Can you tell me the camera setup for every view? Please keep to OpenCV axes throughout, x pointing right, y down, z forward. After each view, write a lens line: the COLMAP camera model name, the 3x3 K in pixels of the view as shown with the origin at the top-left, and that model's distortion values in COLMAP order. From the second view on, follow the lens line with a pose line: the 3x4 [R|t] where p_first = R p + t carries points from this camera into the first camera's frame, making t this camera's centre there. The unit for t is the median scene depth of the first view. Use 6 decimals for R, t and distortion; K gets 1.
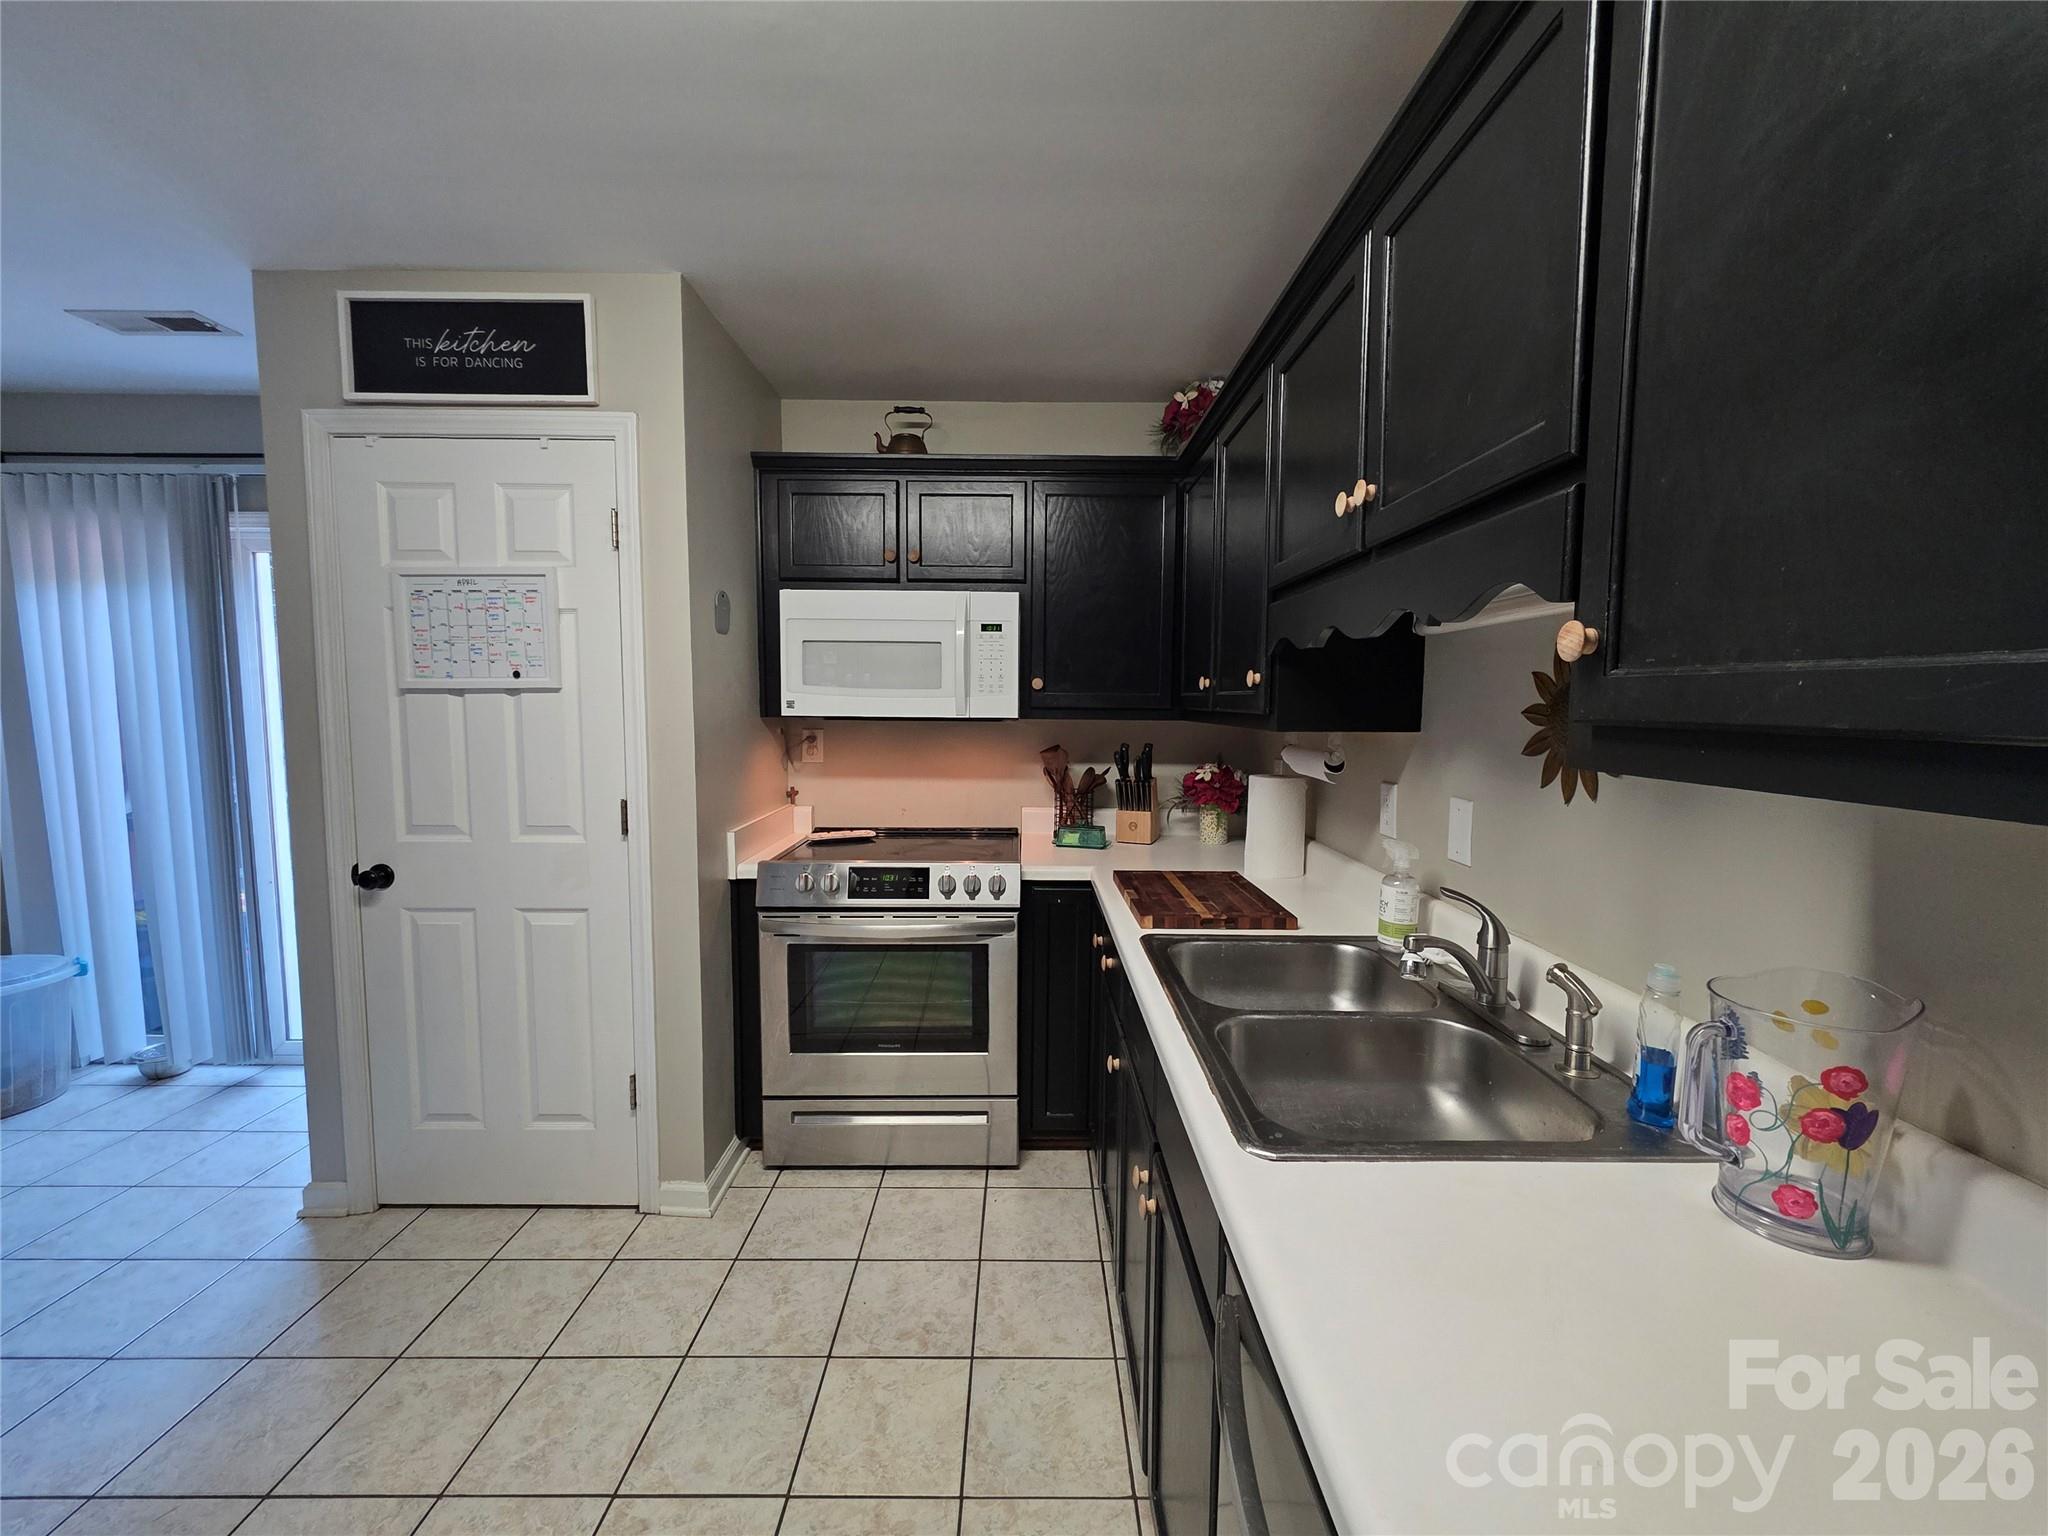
lens RADIAL K [[822.6, 0, 1027.4], [0, 822.6, 768.6], [0, 0, 1]] dist [0.001919, -0.000820]
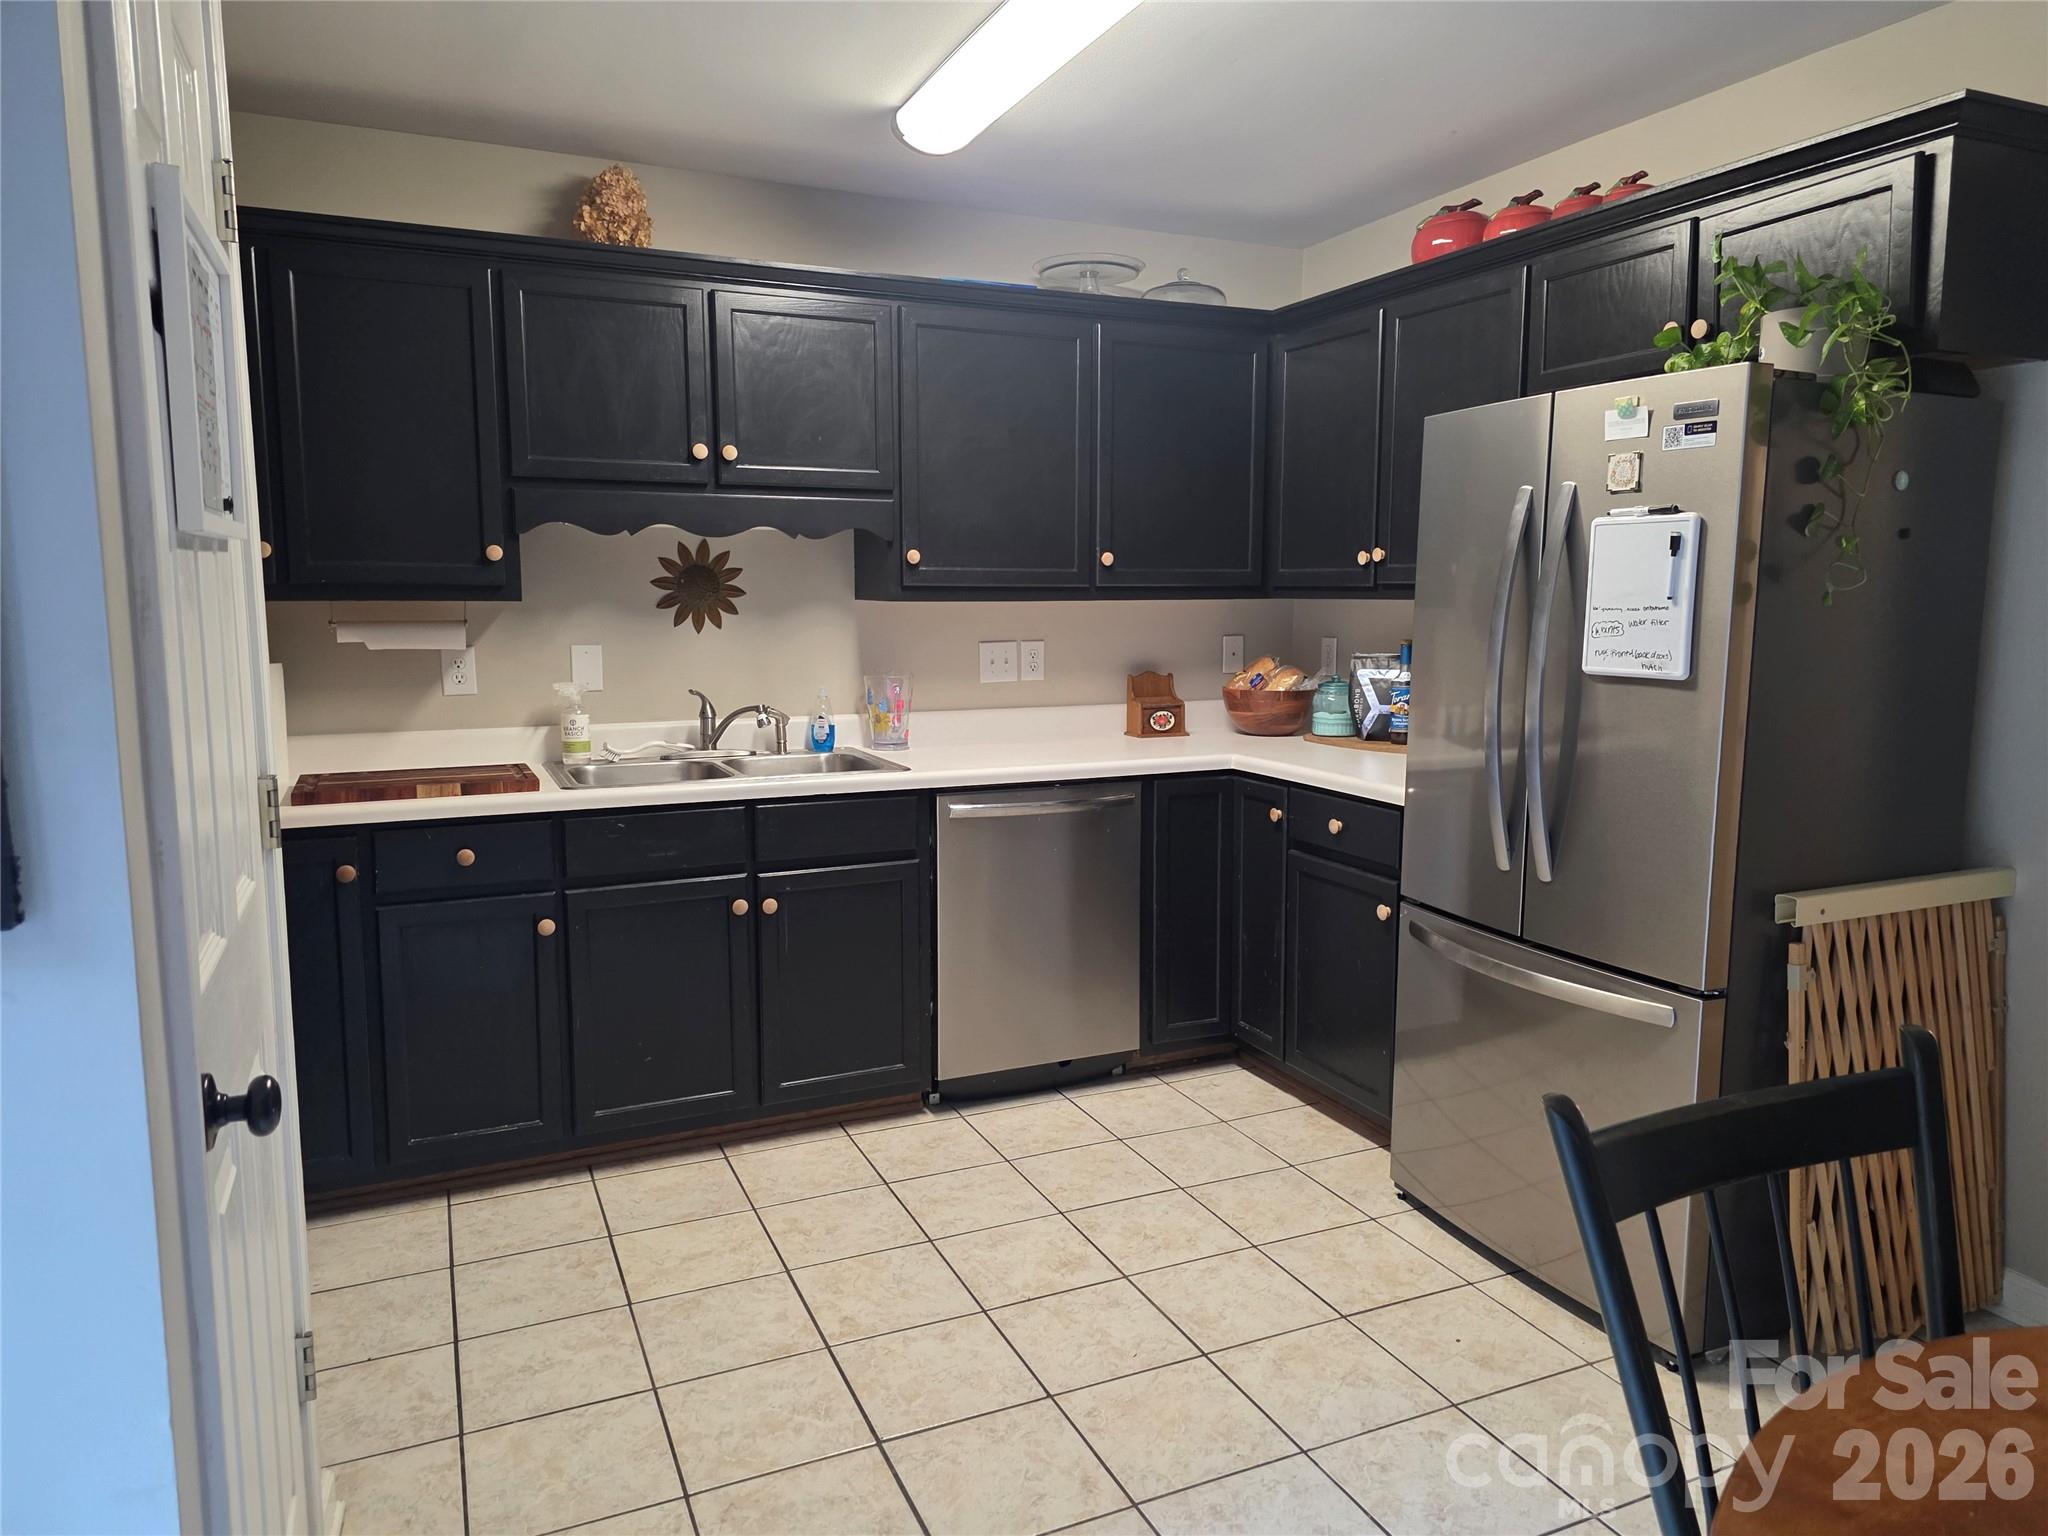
lens RADIAL K [[1372.6, 0, 1027.8], [0, 1372.6, 760.4], [0, 0, 1]] dist [0.001315, 0.001768]
pose [[-0.400135, -0.124670, 0.907937, -1.386648], [0.075014, 0.982924, 0.168026, -0.076715], [-0.913381, 0.135341, -0.383950, 0.889027]]
